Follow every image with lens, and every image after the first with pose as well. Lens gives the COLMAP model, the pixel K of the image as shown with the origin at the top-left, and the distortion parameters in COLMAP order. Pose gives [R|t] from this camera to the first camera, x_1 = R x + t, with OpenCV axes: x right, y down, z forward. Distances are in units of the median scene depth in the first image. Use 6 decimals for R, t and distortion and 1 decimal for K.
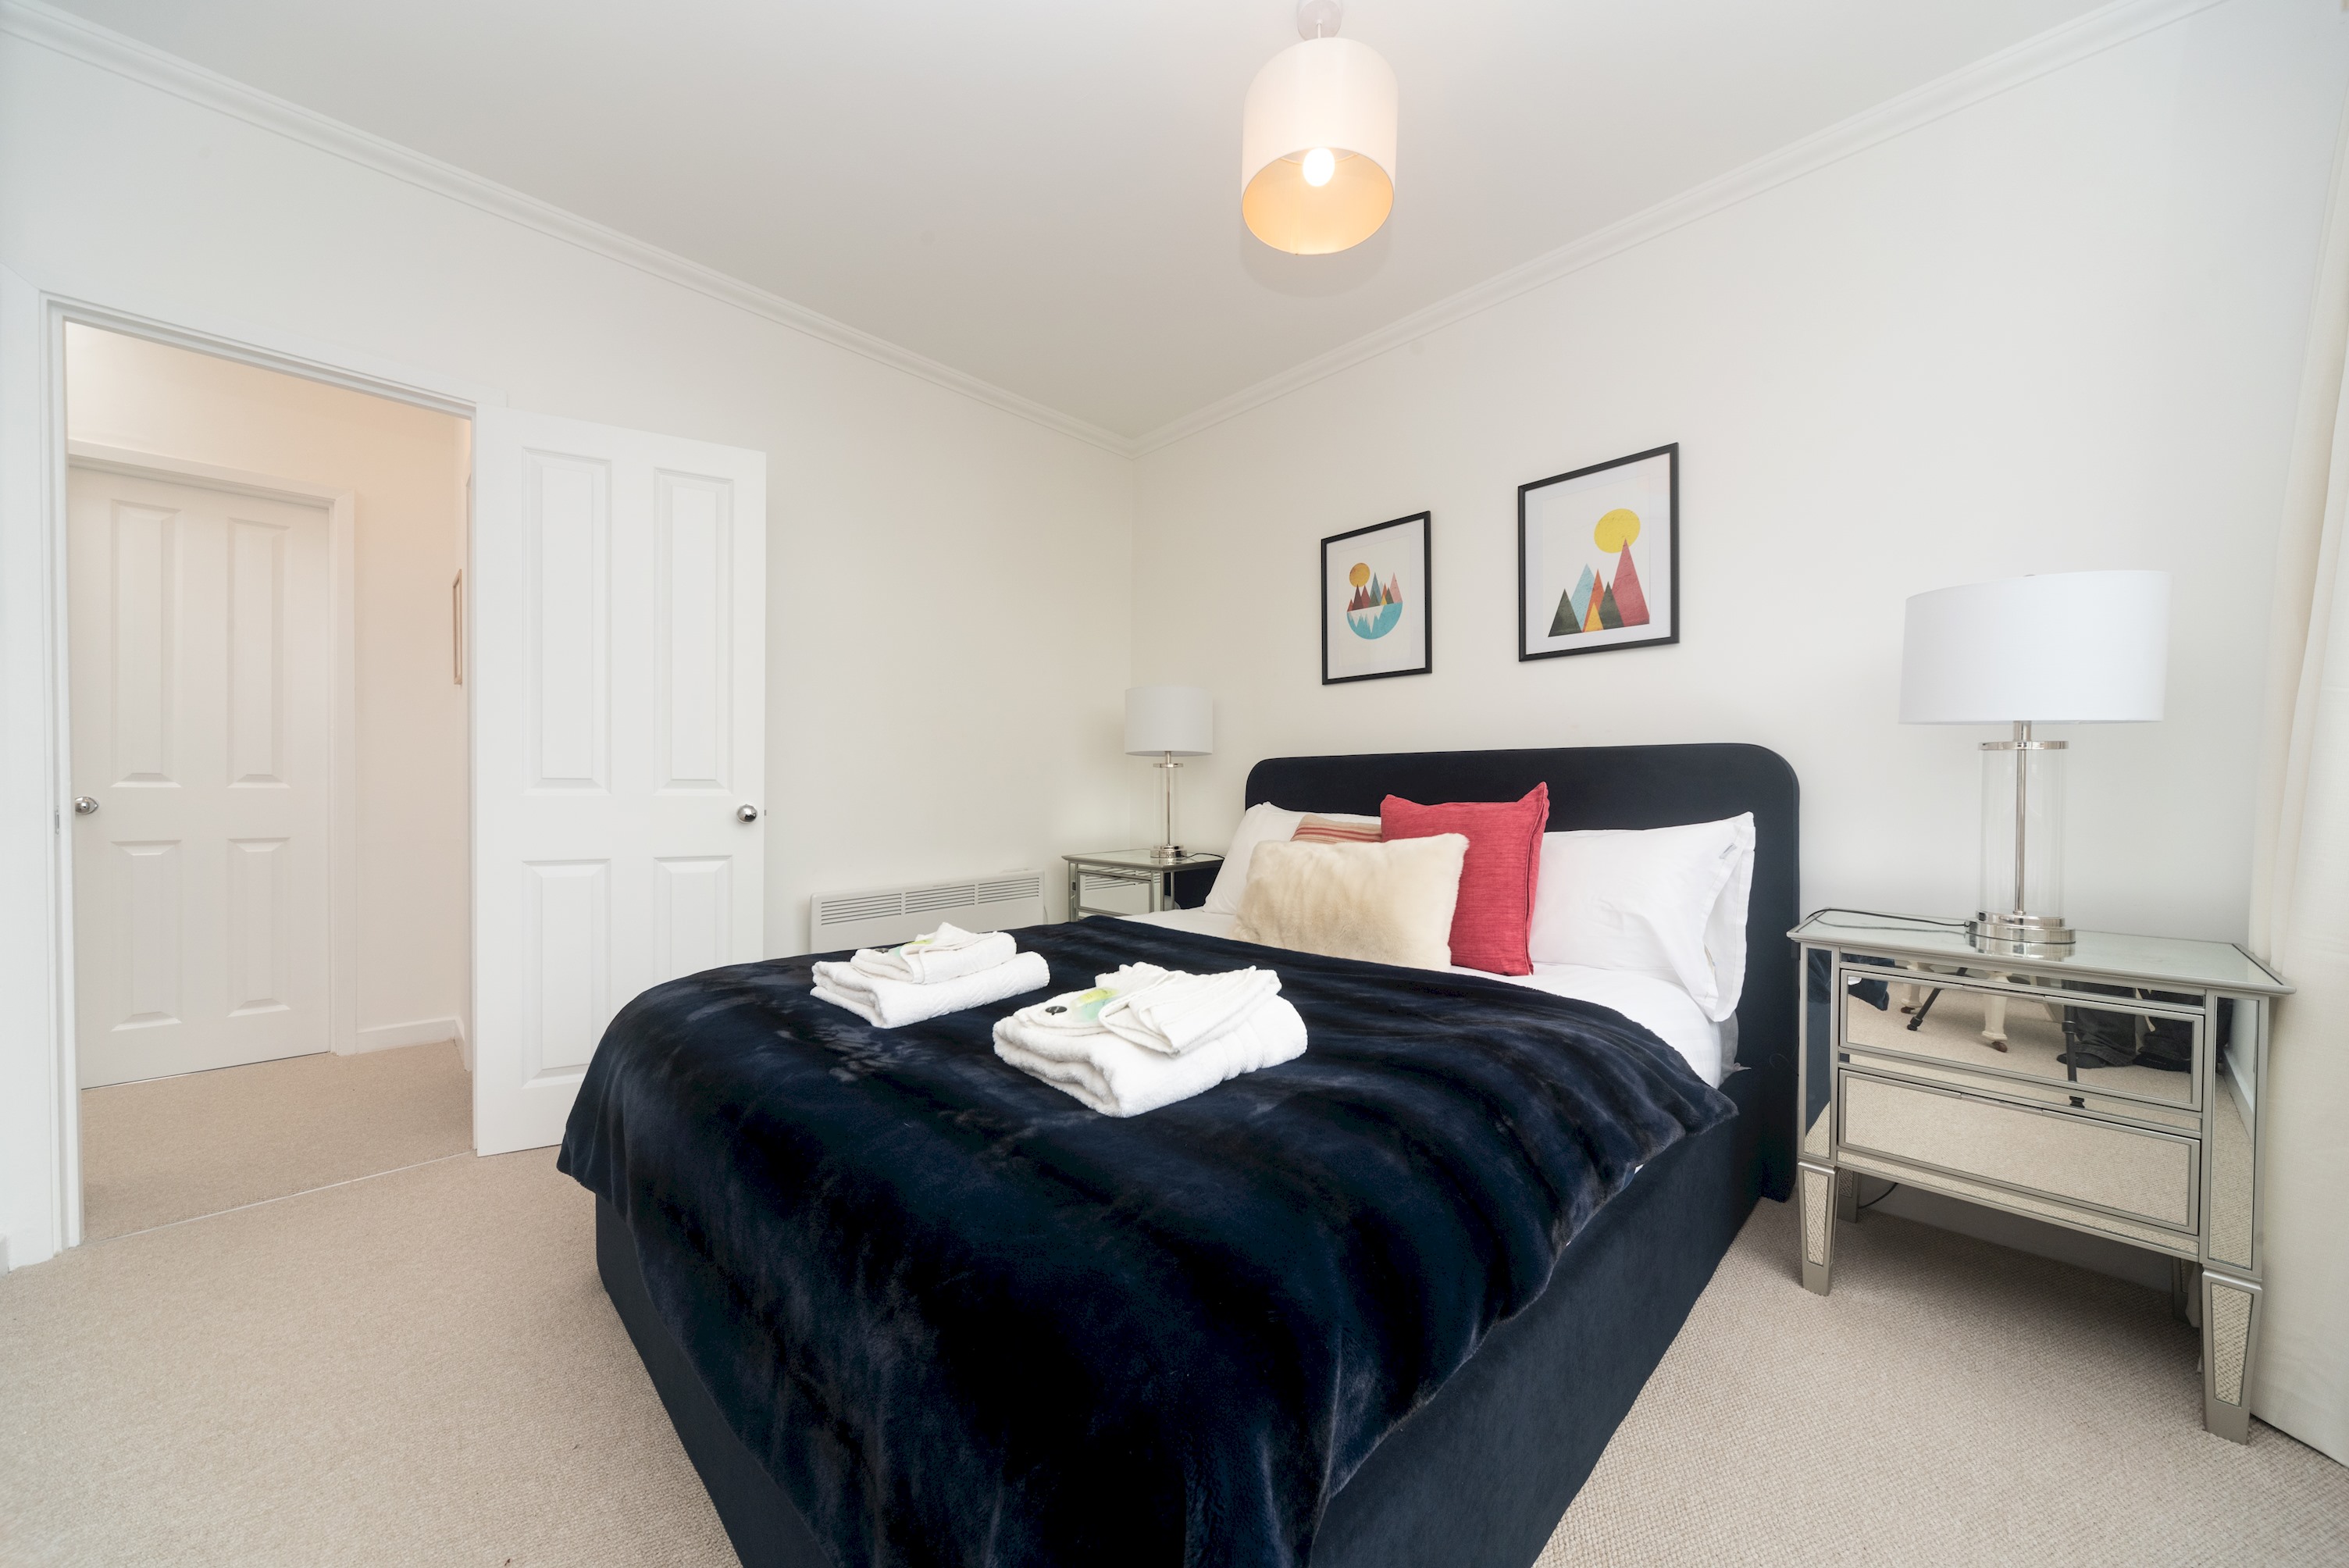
lens RADIAL K [[853.7, 0, 1157.1], [0, 853.7, 774.1], [0, 0, 1]] dist [-0.002329, 0.000068]
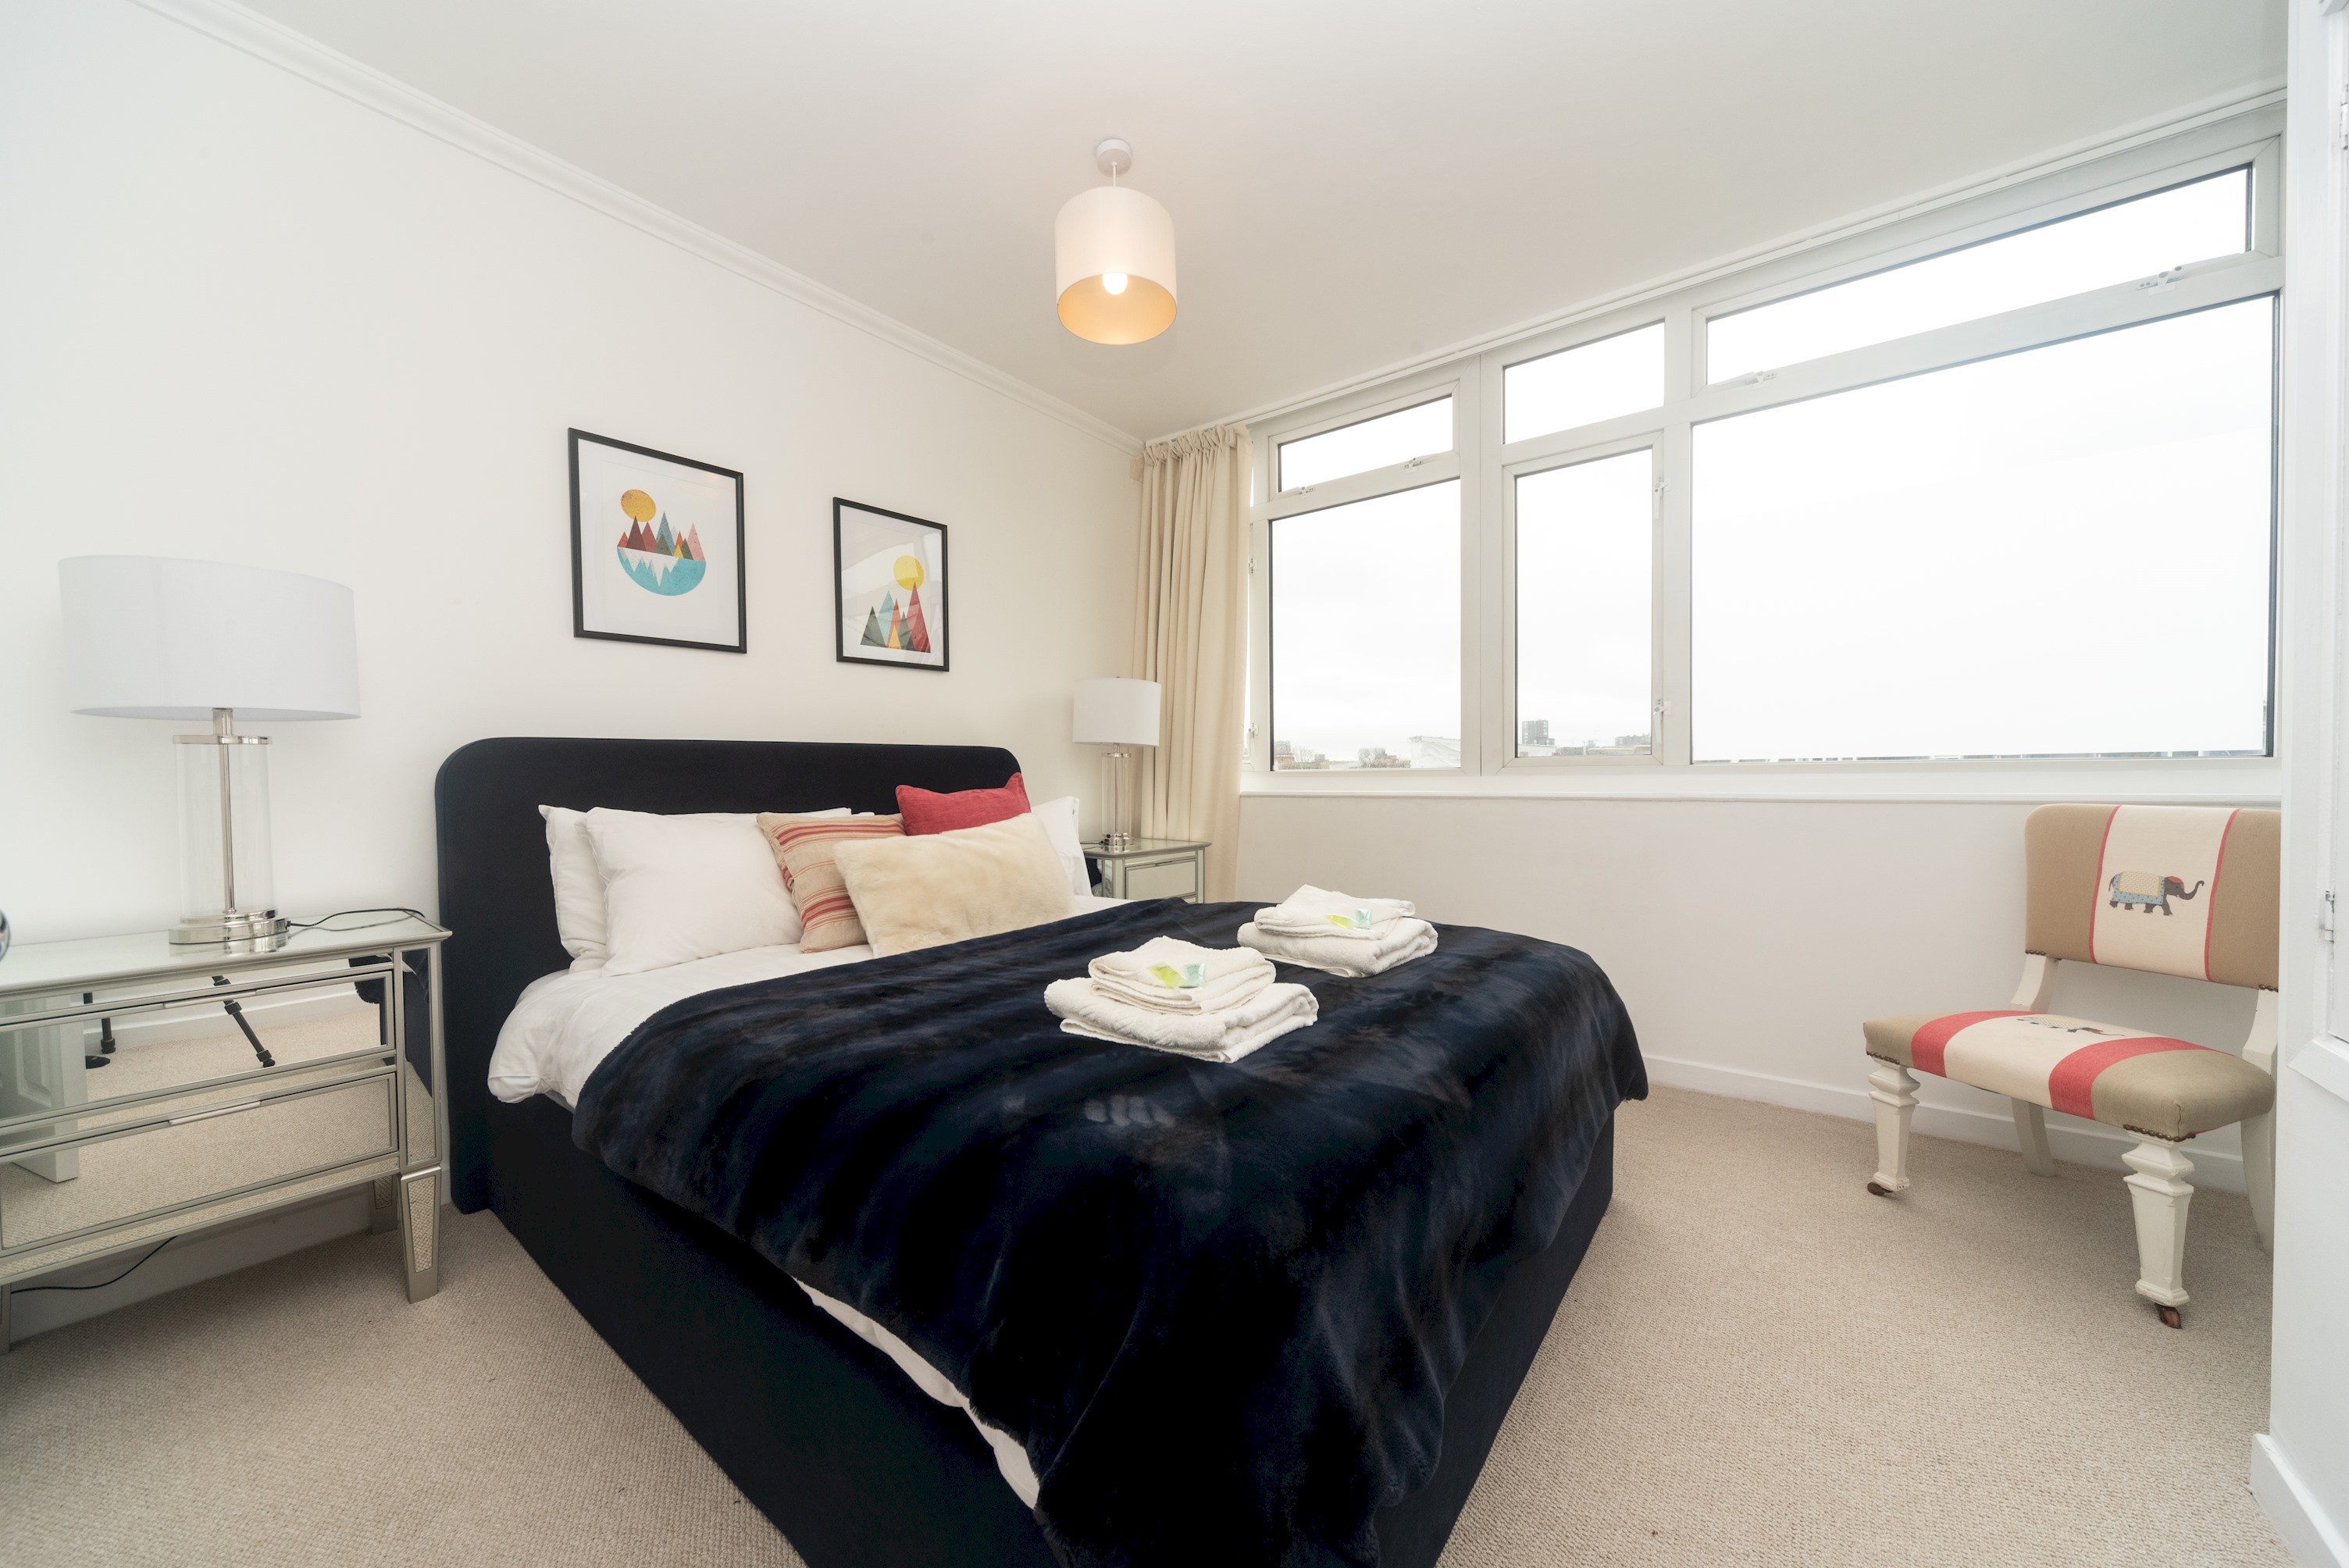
lens RADIAL K [[853.7, 0, 1171.0], [0, 853.7, 789.7], [0, 0, 1]] dist [-0.002329, 0.000068]
pose [[-0.186436, -0.022026, 0.982220, -0.634189], [-0.005009, 0.999757, 0.021468, 0.005113], [-0.982454, -0.000917, -0.186501, 0.689430]]
